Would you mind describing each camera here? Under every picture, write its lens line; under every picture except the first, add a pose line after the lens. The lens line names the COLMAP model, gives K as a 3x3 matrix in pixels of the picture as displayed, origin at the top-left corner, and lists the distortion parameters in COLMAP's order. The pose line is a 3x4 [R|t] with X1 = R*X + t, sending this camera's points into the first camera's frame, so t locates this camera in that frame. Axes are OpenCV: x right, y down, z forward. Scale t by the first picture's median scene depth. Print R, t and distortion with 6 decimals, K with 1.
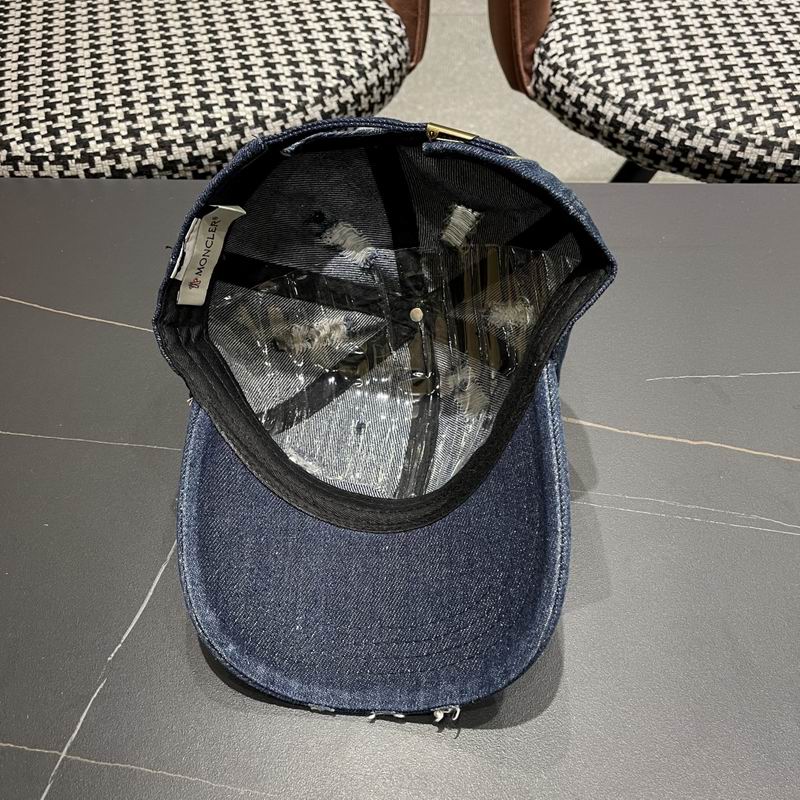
lens RADIAL K [[841.3, 0, 401.2], [0, 841.3, 399.2], [0, 0, 1]] dist [0.021776, 0.000000]
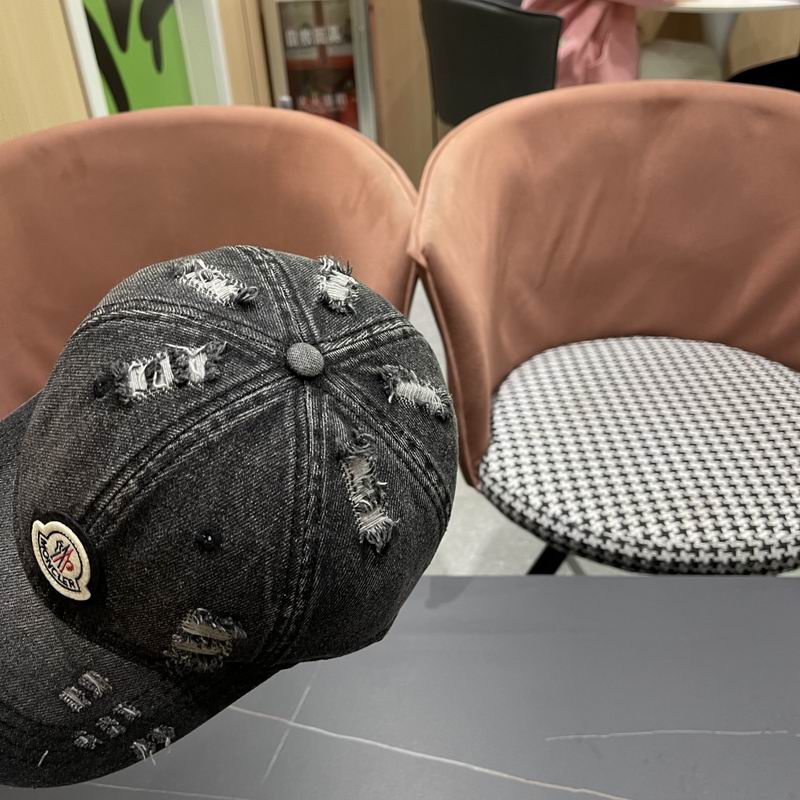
lens RADIAL K [[841.3, 0, 393.1], [0, 841.3, 387.1], [0, 0, 1]] dist [0.021776, 0.000000]
pose [[0.999583, -0.019999, -0.020841, 0.047600], [0.013020, 0.956039, -0.292952, -0.135714], [0.025783, 0.292558, 0.955900, -0.441174]]
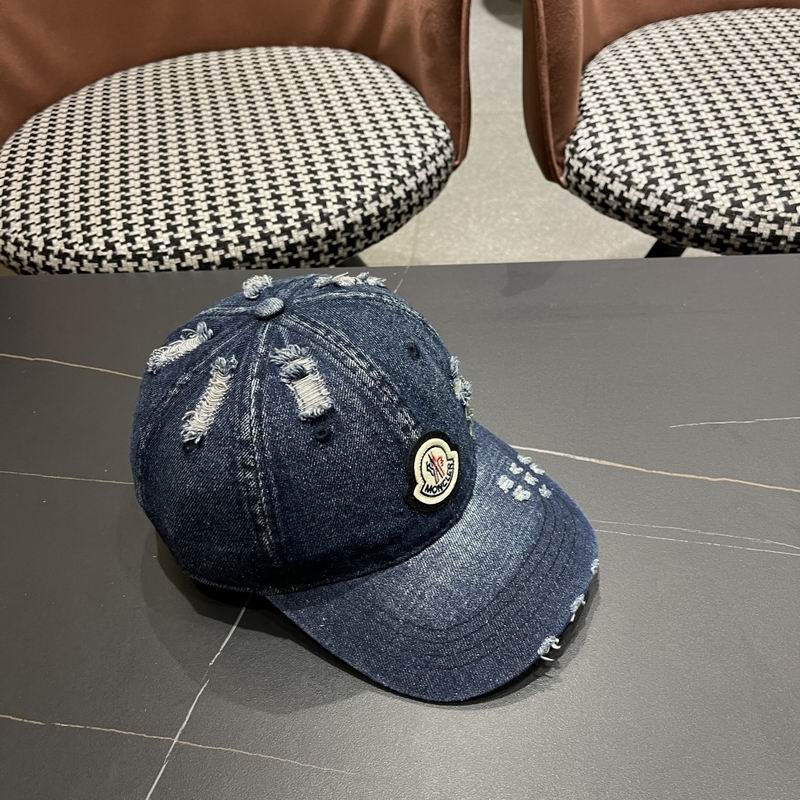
lens RADIAL K [[841.3, 0, 396.6], [0, 841.3, 404.1], [0, 0, 1]] dist [0.021776, 0.000000]
pose [[0.997363, -0.023936, -0.068508, 0.002697], [0.017340, 0.995297, -0.095309, 0.035259], [0.070467, 0.093870, 0.993088, -0.110250]]
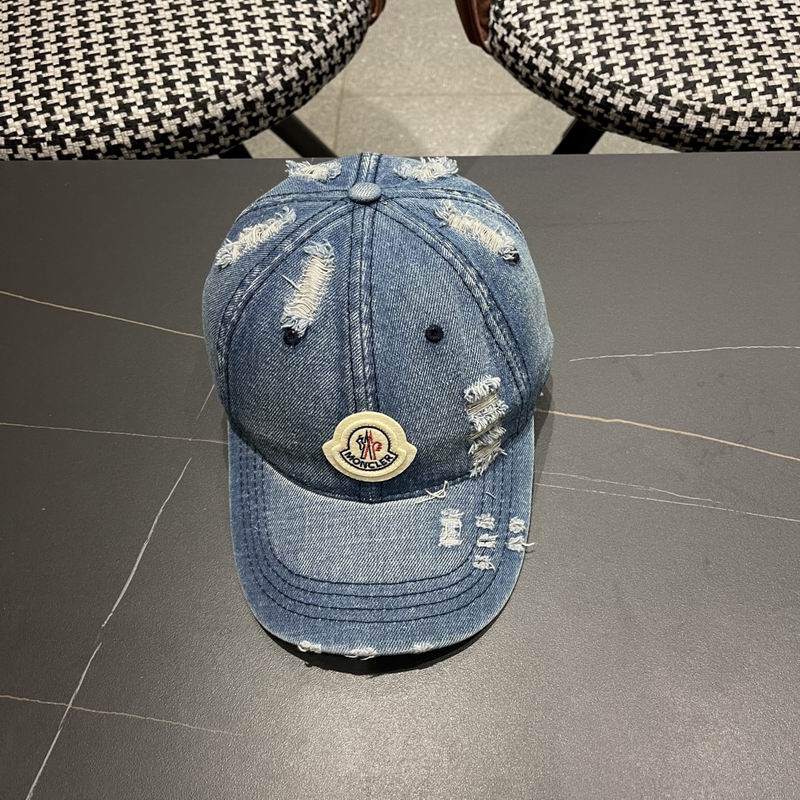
lens RADIAL K [[841.3, 0, 407.2], [0, 841.3, 403.7], [0, 0, 1]] dist [0.021776, 0.000000]
pose [[0.999695, -0.023468, -0.007723, 0.060151], [0.024329, 0.989526, 0.142290, -0.095836], [0.004303, -0.142435, 0.989795, -0.083592]]
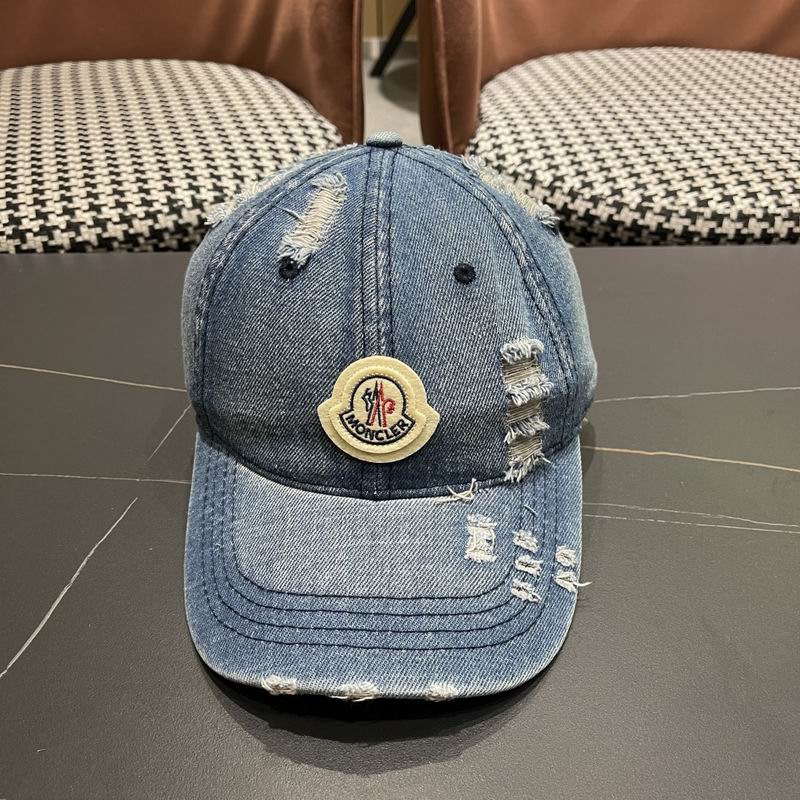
lens RADIAL K [[841.3, 0, 401.3], [0, 841.3, 404.7], [0, 0, 1]] dist [0.021776, 0.000000]
pose [[0.997954, -0.023527, 0.059451, 0.009795], [0.035956, 0.975384, -0.217561, 0.133047], [-0.052869, 0.219254, 0.974234, 0.056288]]
